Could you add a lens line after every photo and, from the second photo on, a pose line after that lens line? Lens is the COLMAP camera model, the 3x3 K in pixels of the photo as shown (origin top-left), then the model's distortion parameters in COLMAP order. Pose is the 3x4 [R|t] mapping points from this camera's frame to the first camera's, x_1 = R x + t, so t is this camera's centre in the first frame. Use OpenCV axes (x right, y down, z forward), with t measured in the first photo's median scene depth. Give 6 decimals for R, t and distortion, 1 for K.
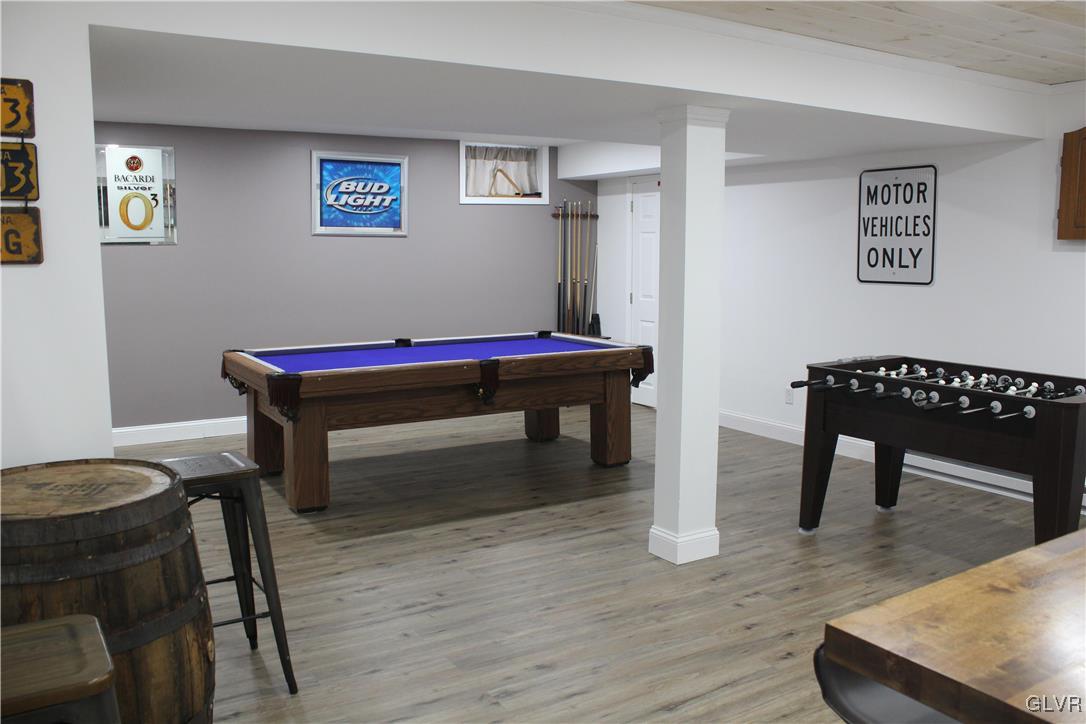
lens RADIAL K [[905.1, 0, 543.6], [0, 905.1, 359.8], [0, 0, 1]] dist [-0.010106, -0.000678]
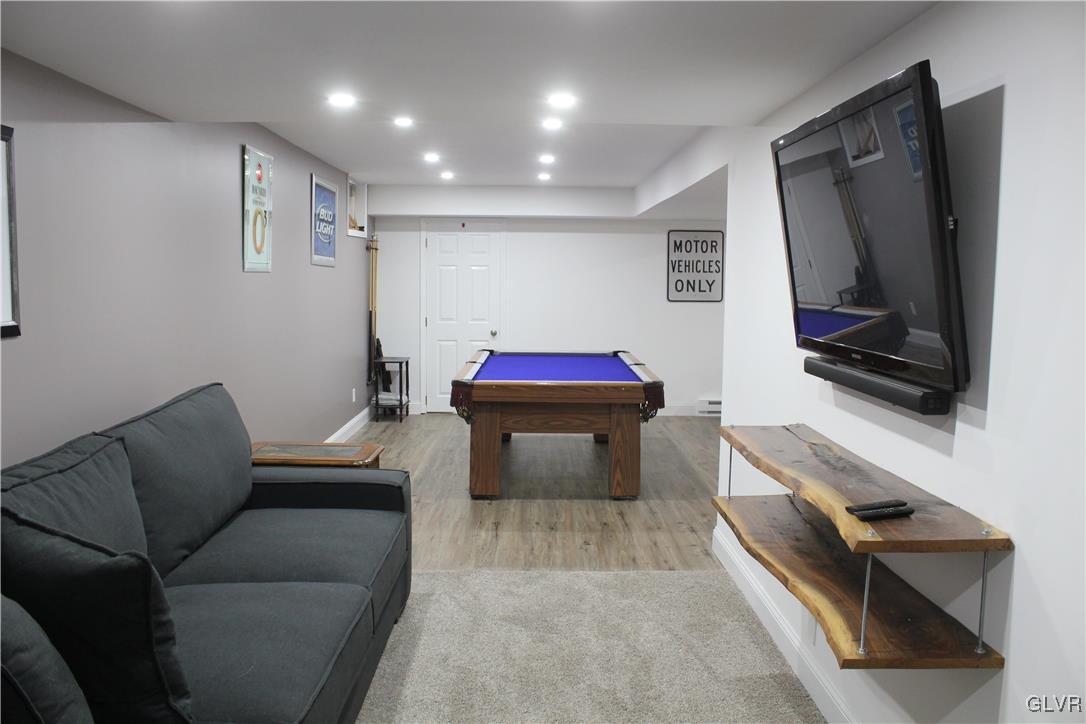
lens RADIAL K [[905.1, 0, 541.2], [0, 905.1, 362.6], [0, 0, 1]] dist [-0.010106, -0.000678]
pose [[0.539112, -0.072822, 0.839080, -1.134245], [0.098218, 0.994894, 0.023239, -0.041357], [-0.836488, 0.069885, 0.543511, 0.363347]]
